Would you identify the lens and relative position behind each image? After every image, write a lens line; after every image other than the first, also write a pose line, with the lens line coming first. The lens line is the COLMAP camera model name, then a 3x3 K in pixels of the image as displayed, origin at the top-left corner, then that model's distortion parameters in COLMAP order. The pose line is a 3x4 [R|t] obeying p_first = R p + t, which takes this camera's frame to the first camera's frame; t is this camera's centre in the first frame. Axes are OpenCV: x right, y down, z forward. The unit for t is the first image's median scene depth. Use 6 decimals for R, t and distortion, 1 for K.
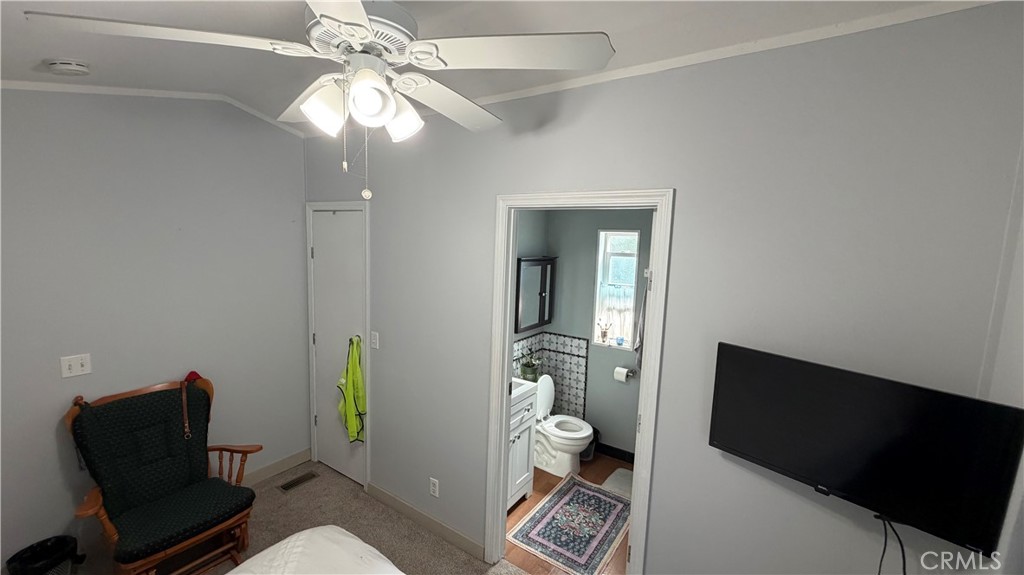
lens RADIAL K [[407.5, 0, 514.0], [0, 407.5, 286.6], [0, 0, 1]] dist [-0.001775, 0.000664]
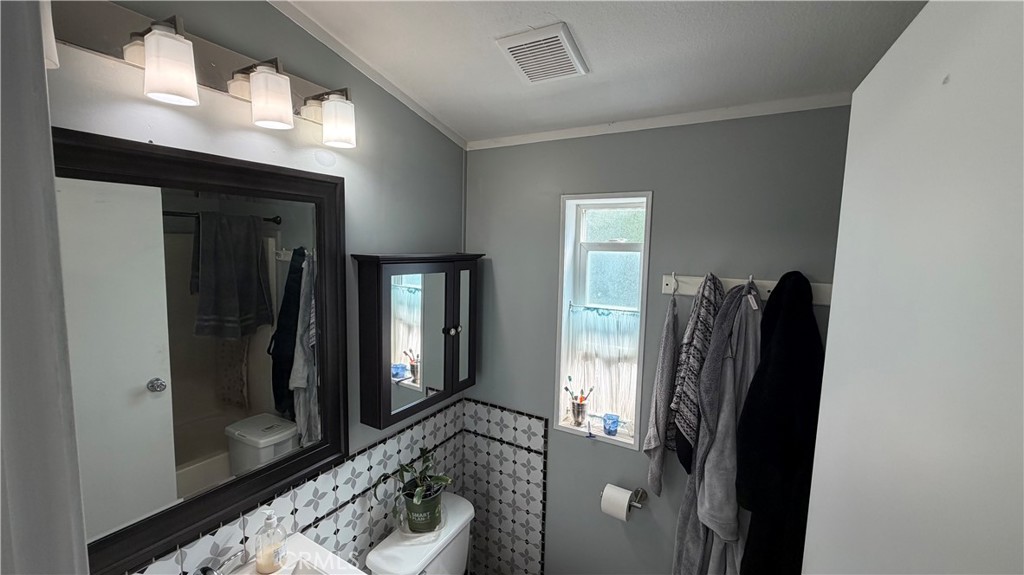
lens RADIAL K [[407.5, 0, 509.1], [0, 407.5, 289.8], [0, 0, 1]] dist [-0.001775, 0.000664]
pose [[0.998151, -0.018175, 0.058000, 0.110261], [0.018779, 0.999775, -0.009889, -0.023875], [-0.057807, 0.010960, 0.998268, 0.505884]]
